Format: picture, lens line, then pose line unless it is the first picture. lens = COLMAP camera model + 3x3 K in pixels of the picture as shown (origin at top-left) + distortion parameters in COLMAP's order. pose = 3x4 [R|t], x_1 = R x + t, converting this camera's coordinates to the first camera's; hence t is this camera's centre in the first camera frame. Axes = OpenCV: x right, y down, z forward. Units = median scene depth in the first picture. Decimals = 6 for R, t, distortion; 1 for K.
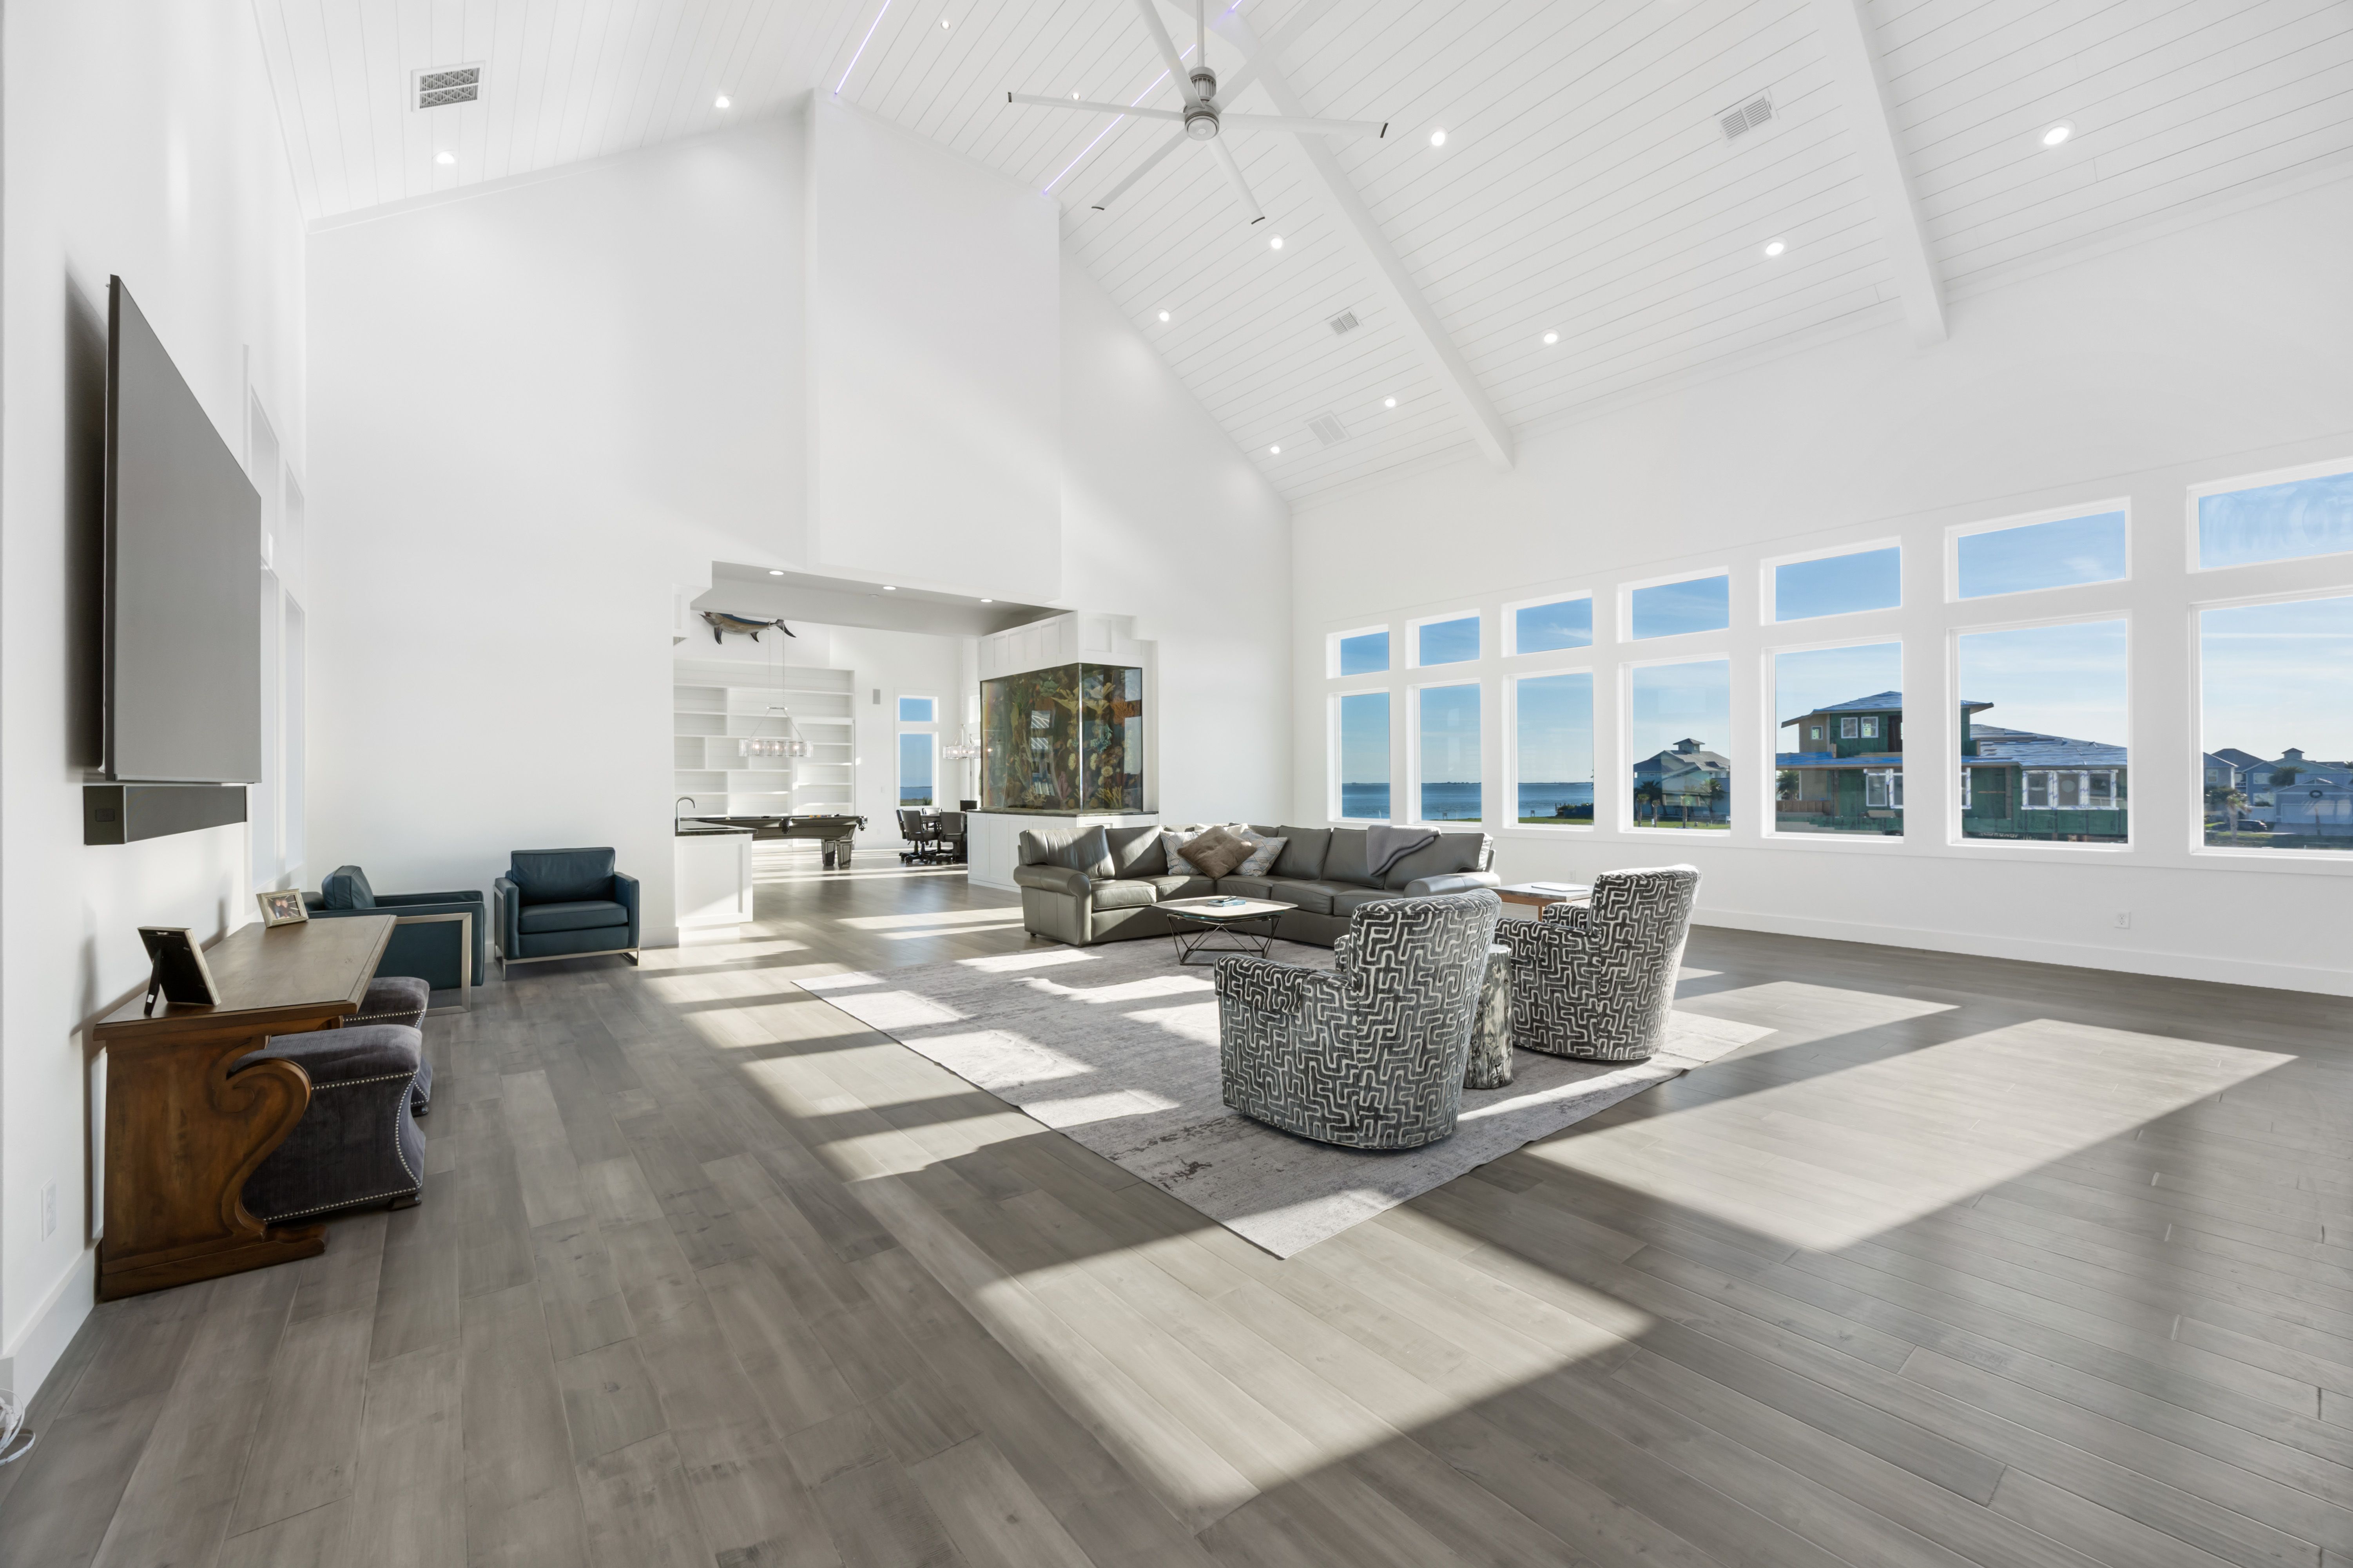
lens RADIAL K [[903.0, 0, 1156.4], [0, 903.0, 782.5], [0, 0, 1]] dist [0.000434, 0.000067]
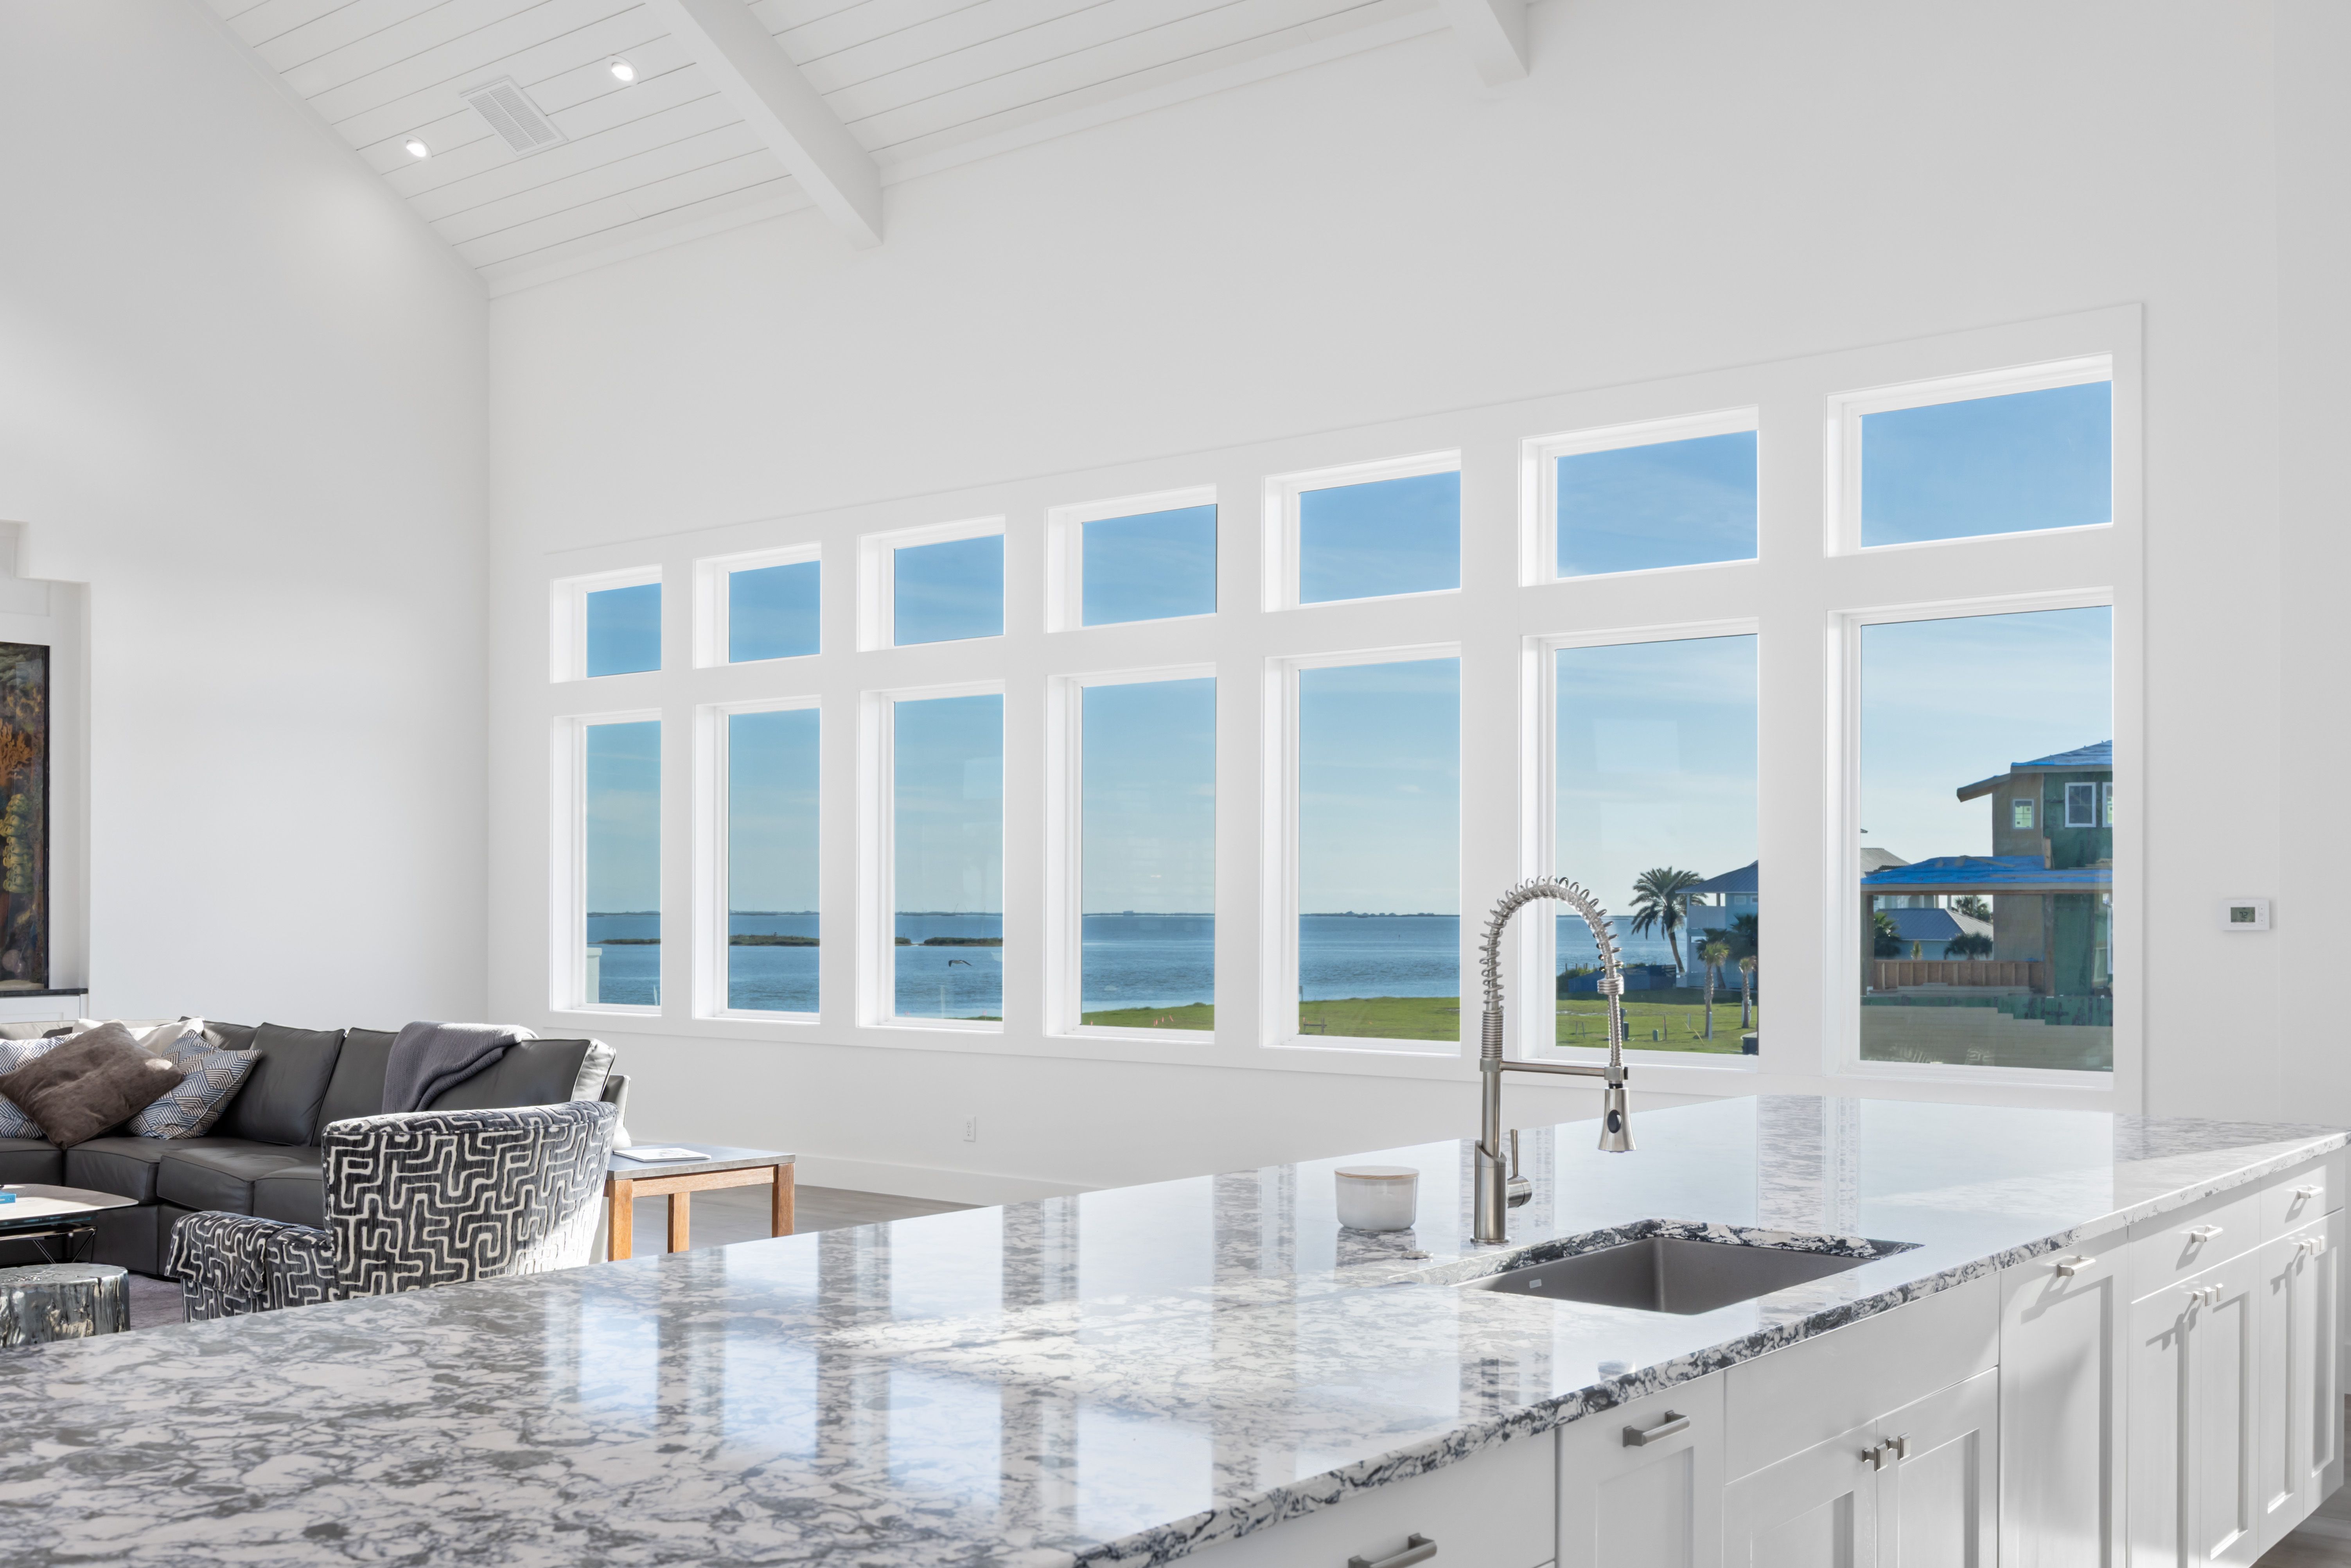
lens RADIAL K [[2242.2, 0, 1209.1], [0, 2242.2, 901.5], [0, 0, 1]] dist [-0.006279, 0.000000]
pose [[0.974659, 0.008935, 0.223516, 0.331111], [-0.008281, 0.999958, -0.003864, -0.010449], [-0.223541, 0.001915, 0.974693, -0.158355]]
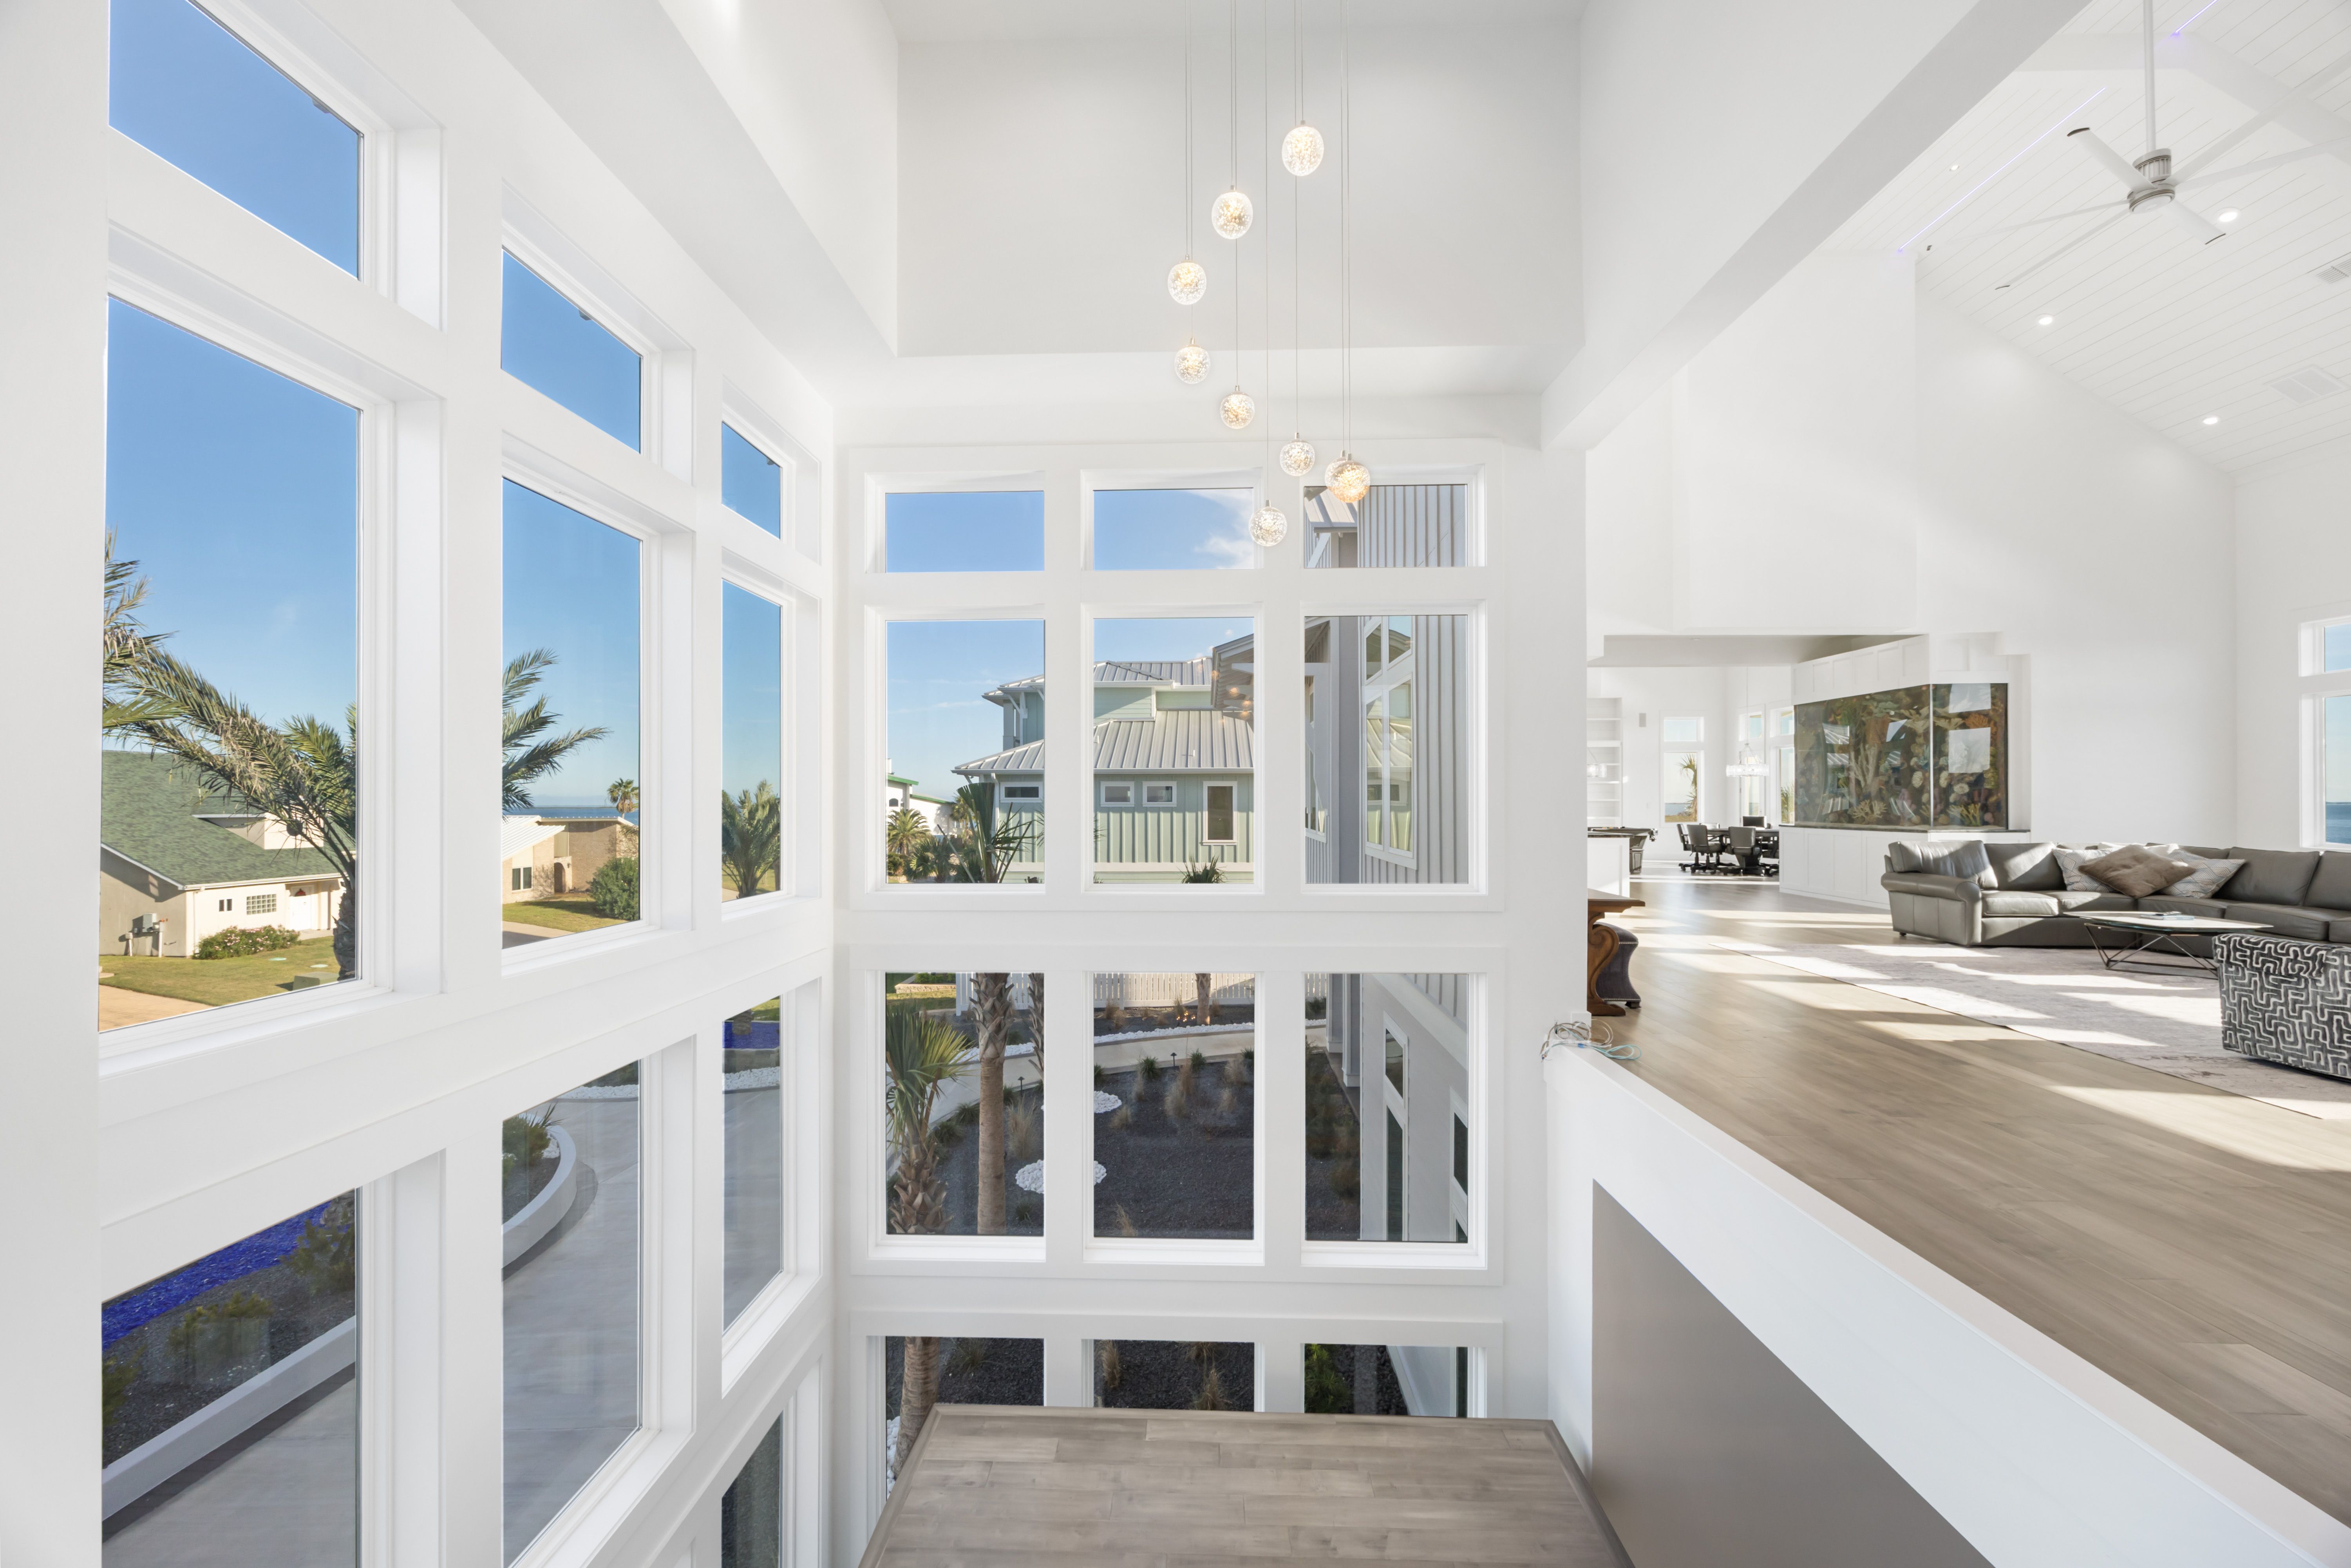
lens RADIAL K [[902.4, 0, 1177.4], [0, 902.4, 800.1], [0, 0, 1]] dist [0.000434, 0.000067]
pose [[0.773646, 0.003804, -0.633607, -0.110479], [-0.002243, 0.999992, 0.003265, -0.000662], [0.633614, -0.001105, 0.773649, -0.396055]]
